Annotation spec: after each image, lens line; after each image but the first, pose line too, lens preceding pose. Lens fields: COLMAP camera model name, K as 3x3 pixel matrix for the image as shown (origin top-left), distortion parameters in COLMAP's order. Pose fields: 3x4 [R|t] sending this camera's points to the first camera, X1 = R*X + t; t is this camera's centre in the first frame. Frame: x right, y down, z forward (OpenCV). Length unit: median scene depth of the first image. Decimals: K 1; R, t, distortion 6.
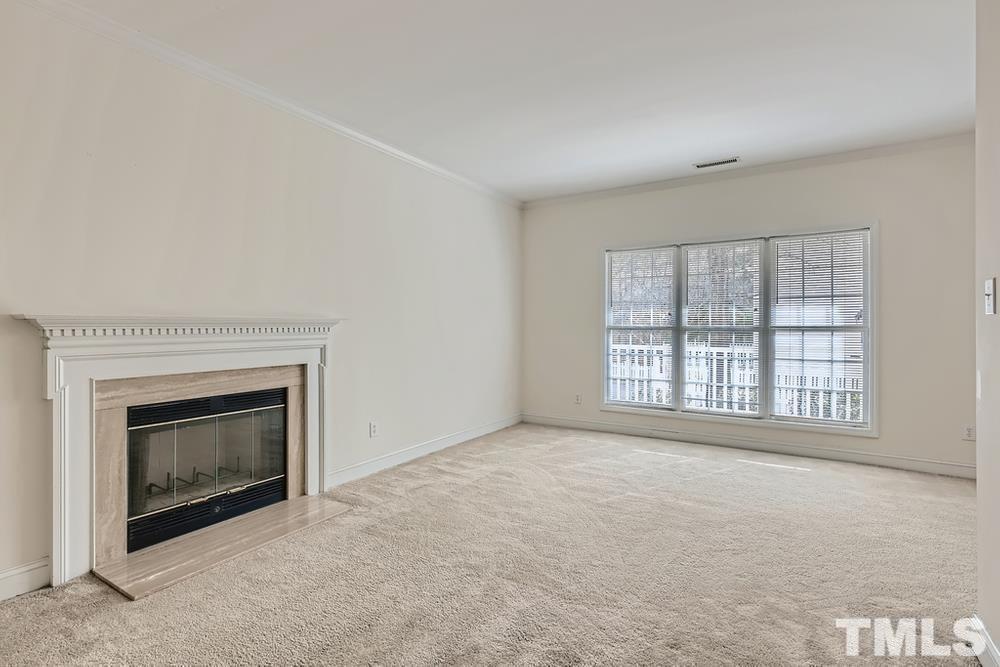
lens RADIAL K [[482.9, 0, 507.6], [0, 482.9, 324.5], [0, 0, 1]] dist [0.005784, -0.001607]
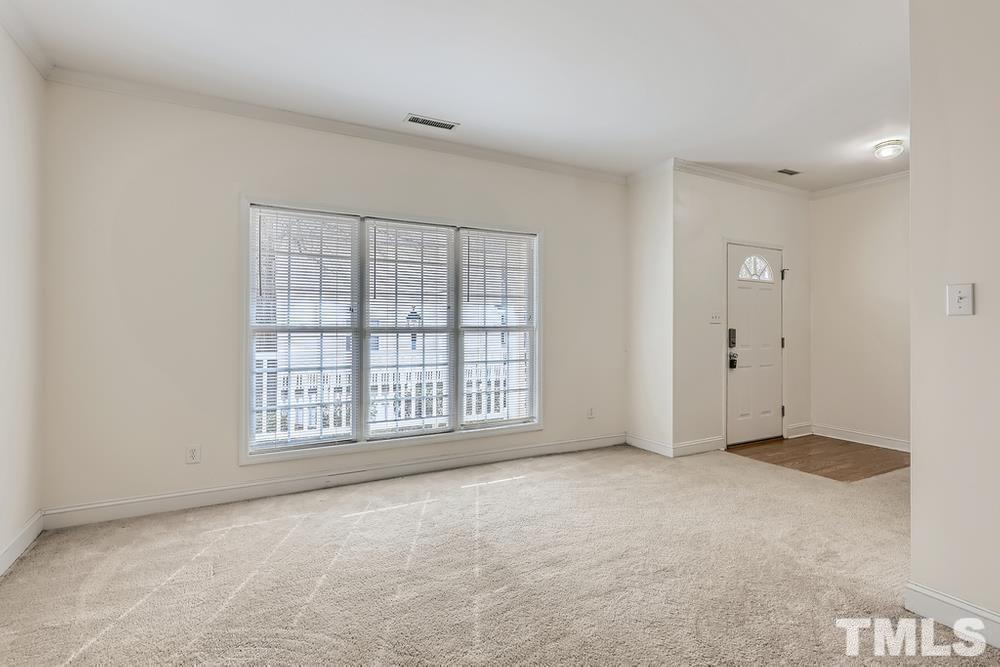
lens RADIAL K [[482.9, 0, 496.4], [0, 482.9, 320.3], [0, 0, 1]] dist [0.005784, -0.001607]
pose [[0.507687, 0.007965, 0.861505, -0.198659], [-0.000023, 0.999957, -0.009231, 0.000442], [-0.861542, 0.004667, 0.507666, 0.490137]]
